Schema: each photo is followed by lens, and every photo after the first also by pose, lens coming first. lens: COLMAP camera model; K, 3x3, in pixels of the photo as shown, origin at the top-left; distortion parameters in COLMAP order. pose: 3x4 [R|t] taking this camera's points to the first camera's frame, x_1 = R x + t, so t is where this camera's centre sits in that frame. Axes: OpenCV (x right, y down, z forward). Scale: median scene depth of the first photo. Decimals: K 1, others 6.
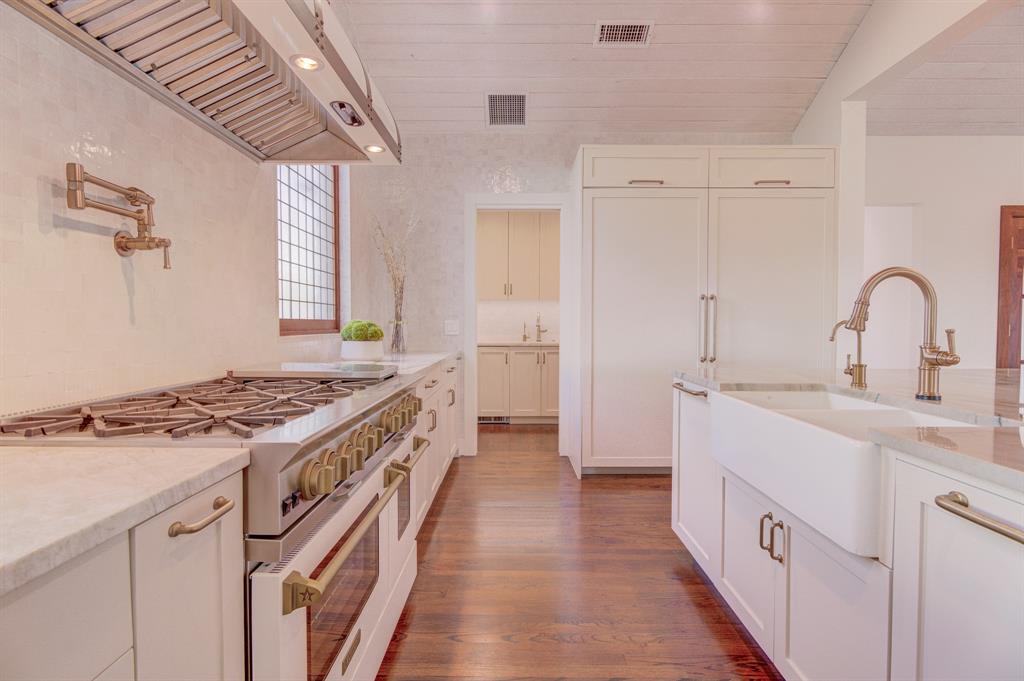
lens RADIAL K [[499.1, 0, 512.7], [0, 499.1, 339.9], [0, 0, 1]] dist [0.001611, -0.000635]
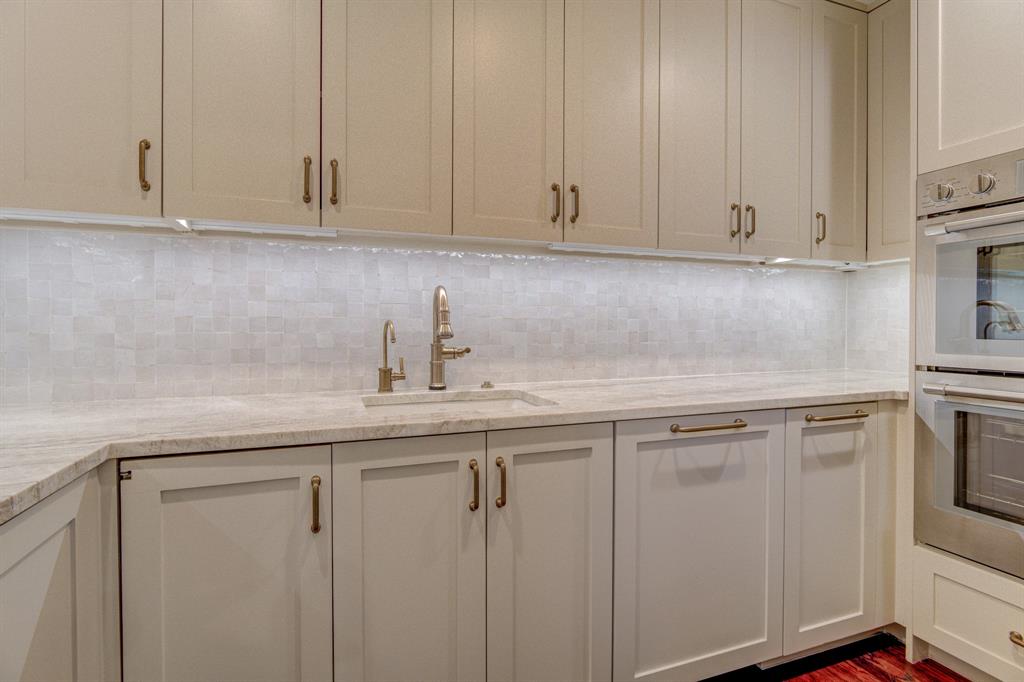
lens RADIAL K [[499.1, 0, 512.0], [0, 499.1, 335.2], [0, 0, 1]] dist [0.001611, -0.000635]
pose [[0.934077, -0.006217, 0.357018, -0.009448], [0.012396, 0.999810, -0.015021, -0.024042], [-0.356857, 0.018456, 0.933977, 0.748275]]
